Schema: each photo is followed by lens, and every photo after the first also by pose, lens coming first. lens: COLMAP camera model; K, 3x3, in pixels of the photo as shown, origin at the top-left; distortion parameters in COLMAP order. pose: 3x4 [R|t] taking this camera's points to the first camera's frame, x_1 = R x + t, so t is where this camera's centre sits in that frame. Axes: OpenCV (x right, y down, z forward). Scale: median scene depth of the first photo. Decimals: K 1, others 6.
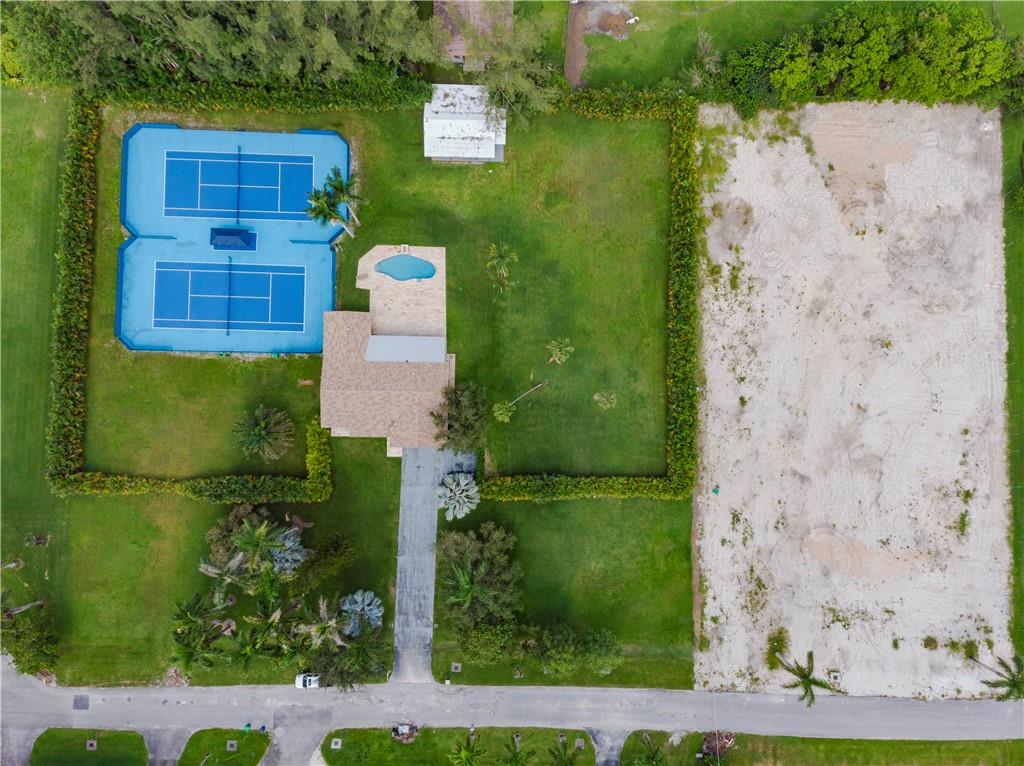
lens RADIAL K [[718.9, 0, 516.5], [0, 718.9, 388.3], [0, 0, 1]] dist [0.229999, -0.245003]
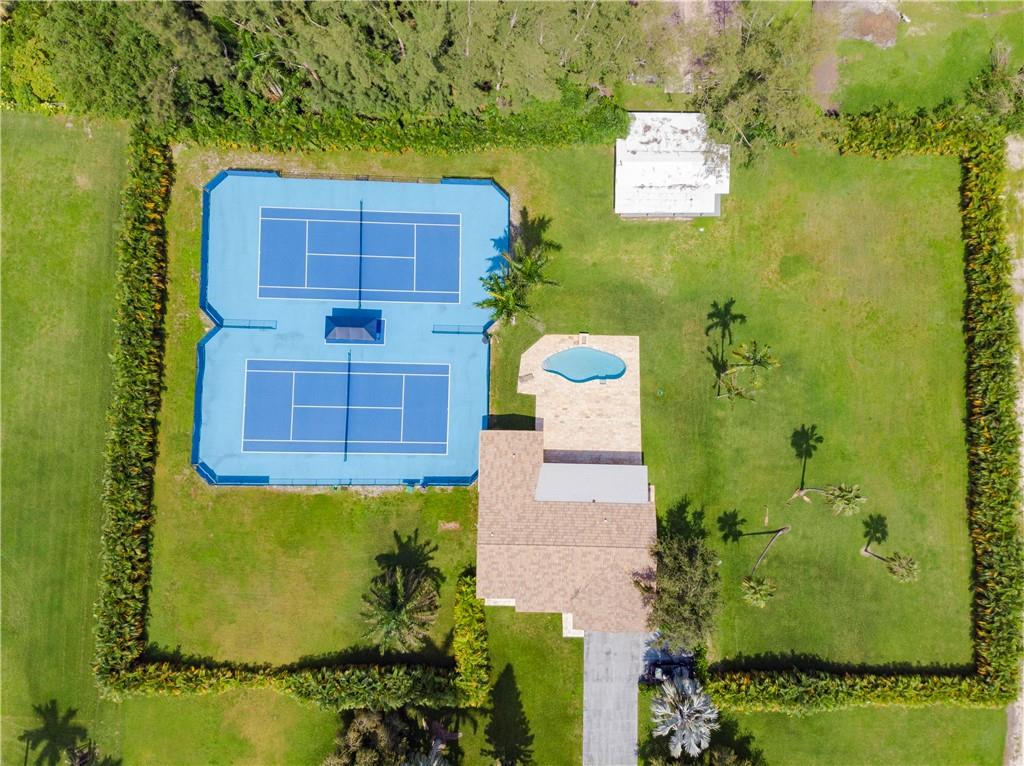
lens RADIAL K [[718.9, 0, 516.5], [0, 718.9, 388.3], [0, 0, 1]] dist [0.229999, -0.245003]
pose [[0.999997, 0.002291, 0.001167, -0.222110], [-0.002287, 0.999993, -0.003114, -0.140965], [-0.001174, 0.003111, 0.999994, 0.285402]]
